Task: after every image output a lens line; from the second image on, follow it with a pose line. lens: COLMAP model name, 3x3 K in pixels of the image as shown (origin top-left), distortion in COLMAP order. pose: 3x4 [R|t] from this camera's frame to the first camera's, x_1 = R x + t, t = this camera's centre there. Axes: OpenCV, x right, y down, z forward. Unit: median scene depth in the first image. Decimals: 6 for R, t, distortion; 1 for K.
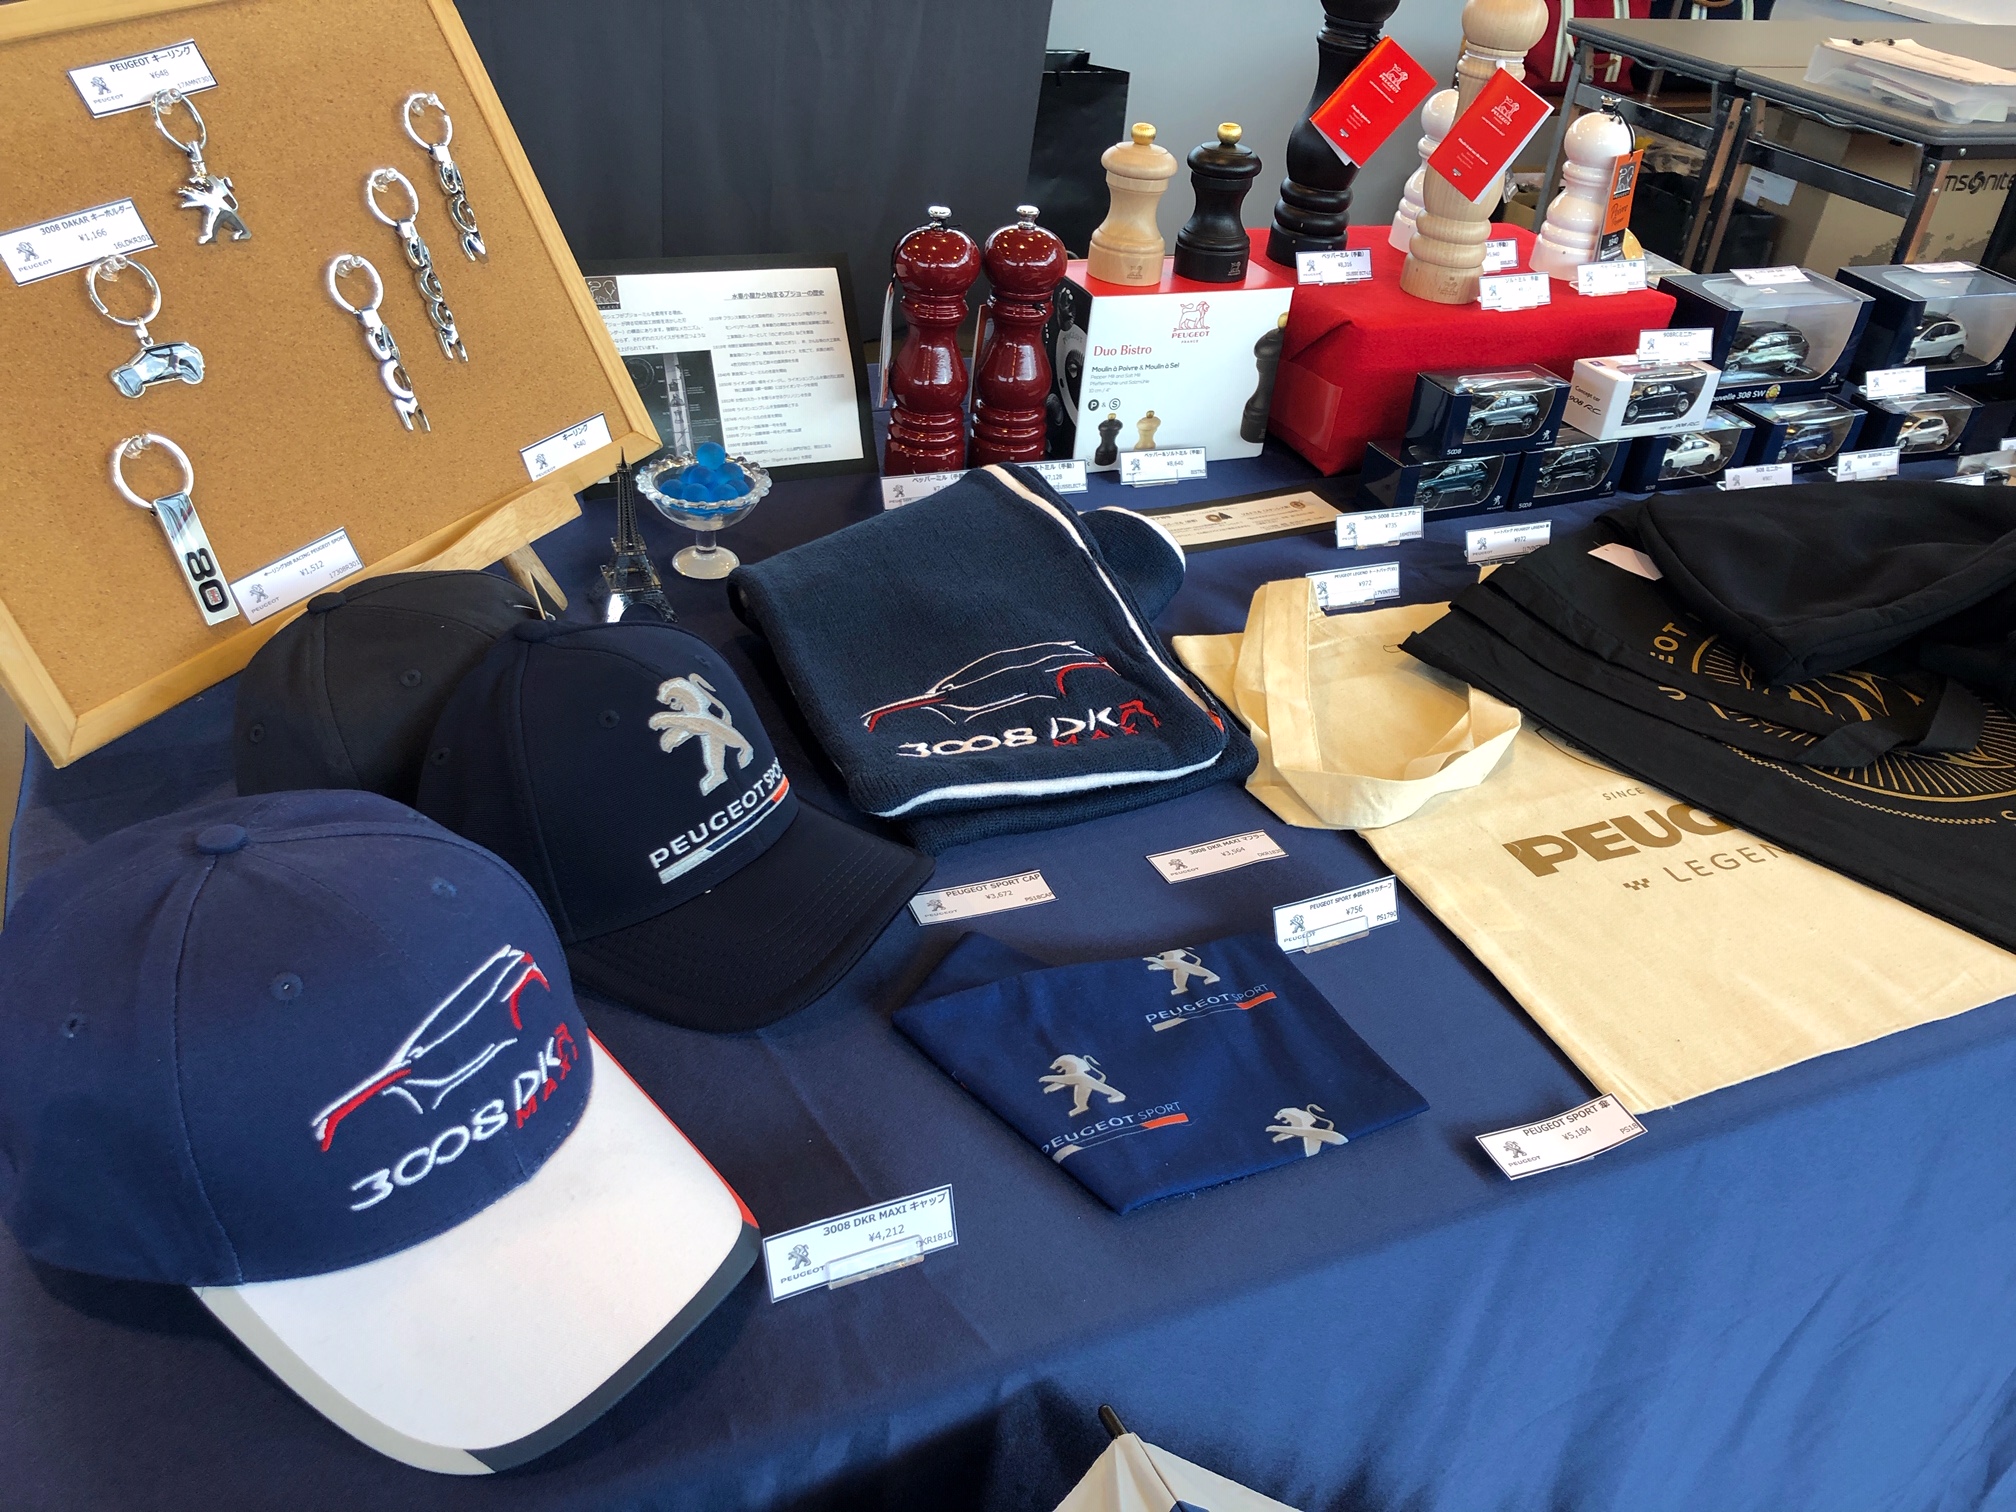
lens RADIAL K [[1620.6, 0, 1008.5], [0, 1620.6, 756.9], [0, 0, 1]] dist [0.023489, -0.028169]
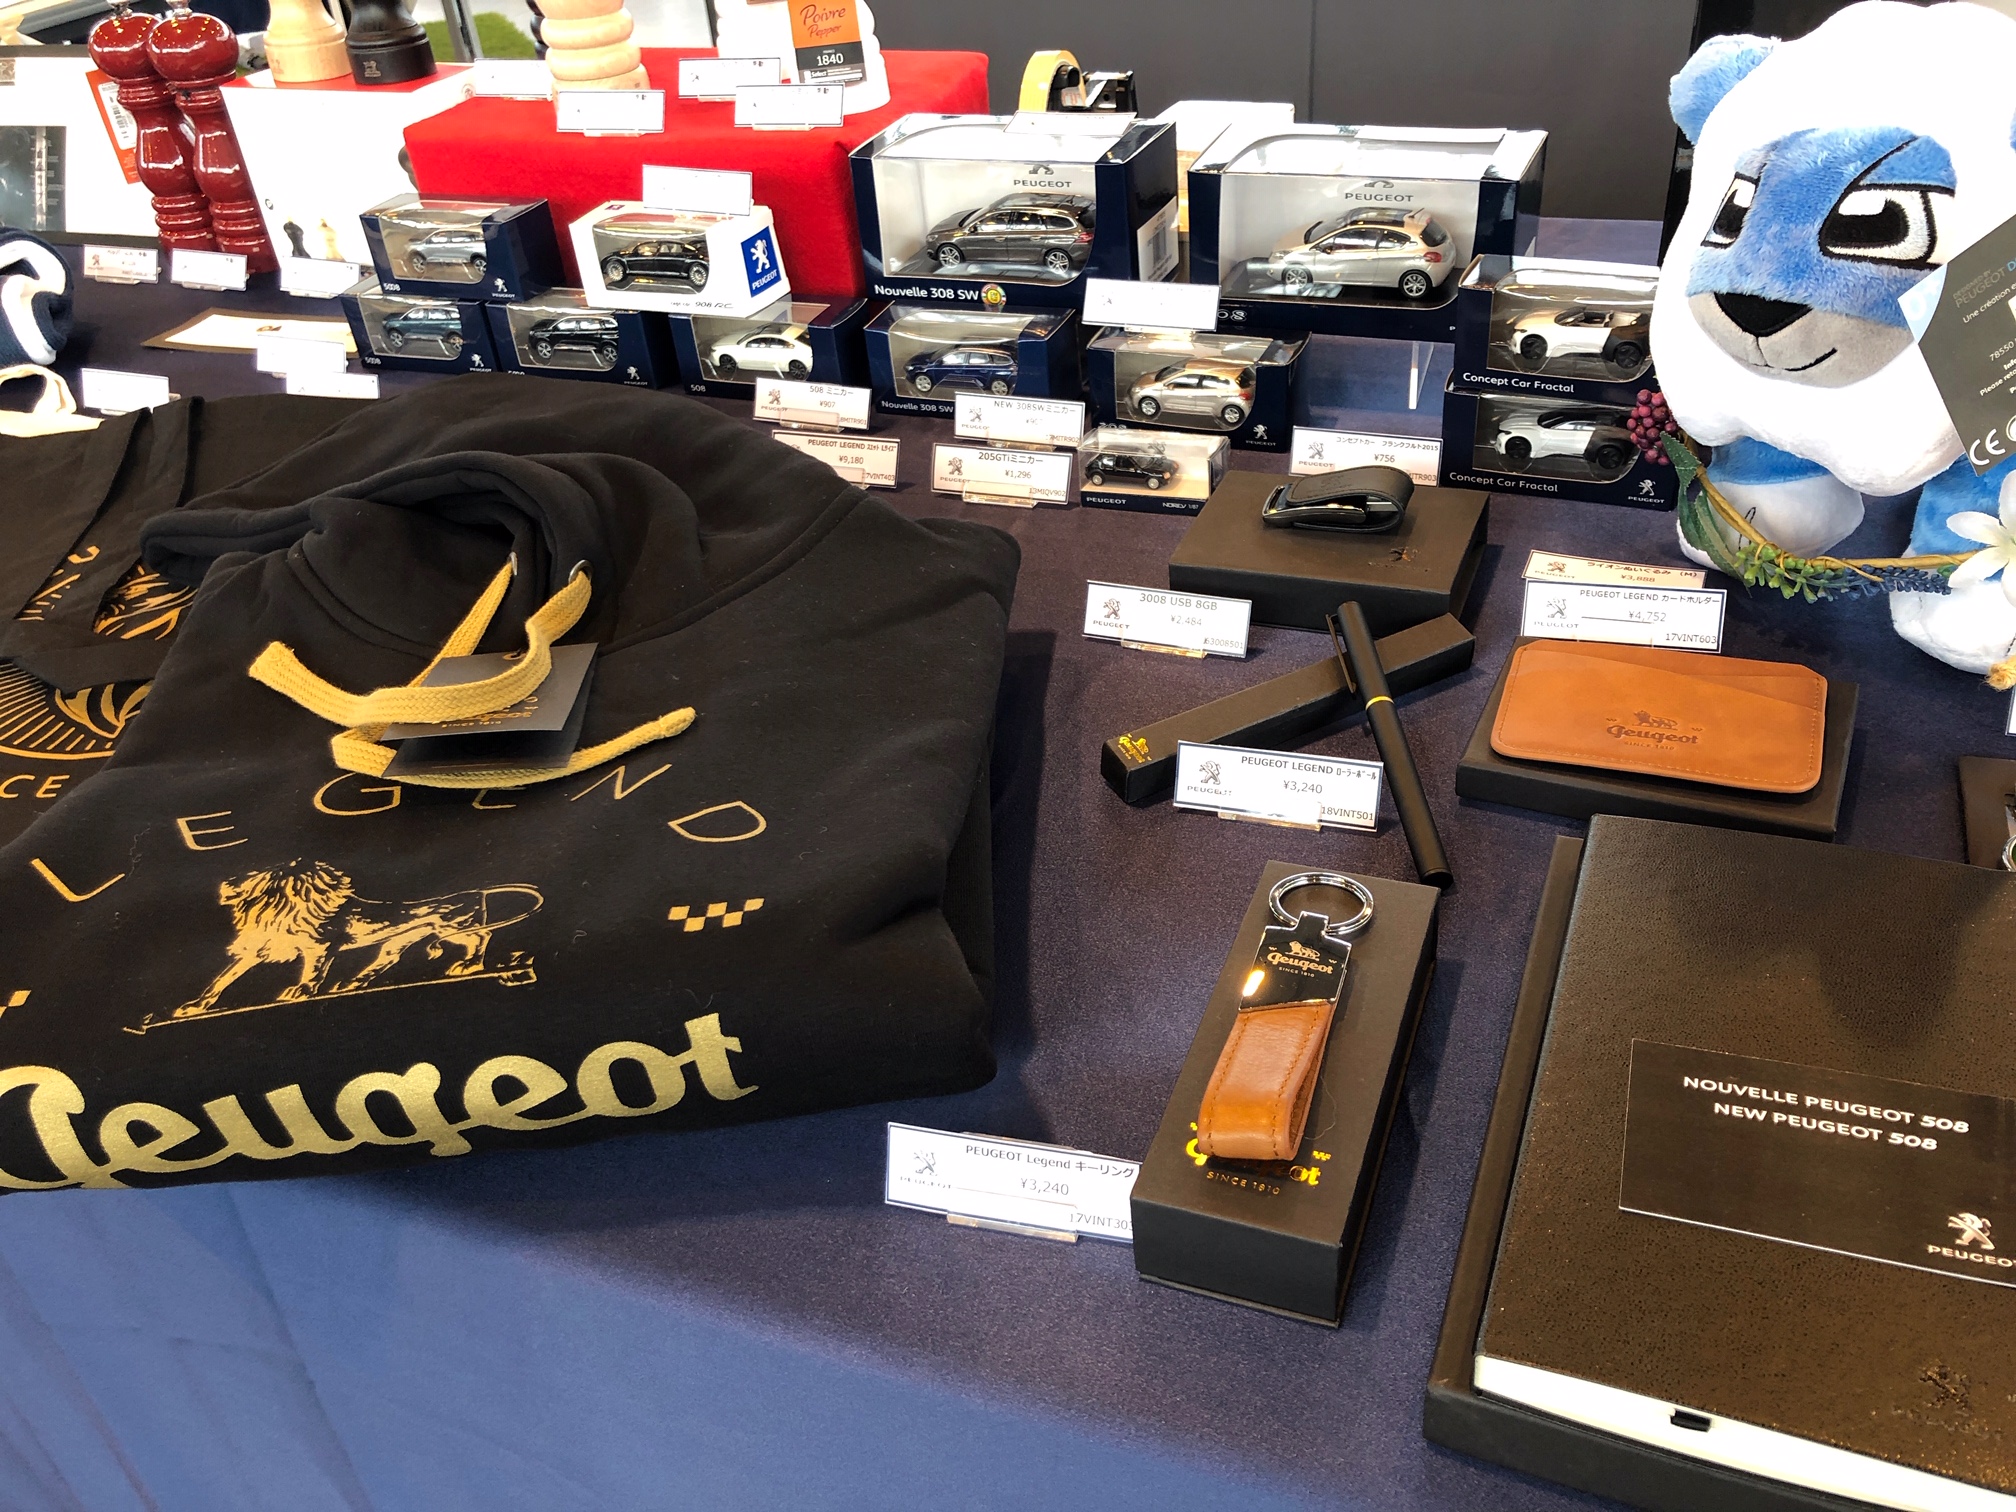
lens RADIAL K [[1620.6, 0, 1008.5], [0, 1620.6, 755.0], [0, 0, 1]] dist [0.023489, -0.028169]
pose [[0.681166, 0.294986, -0.670072, 1.111350], [-0.272813, 0.951591, 0.141590, -0.157539], [0.679401, 0.086358, 0.728668, 0.596095]]
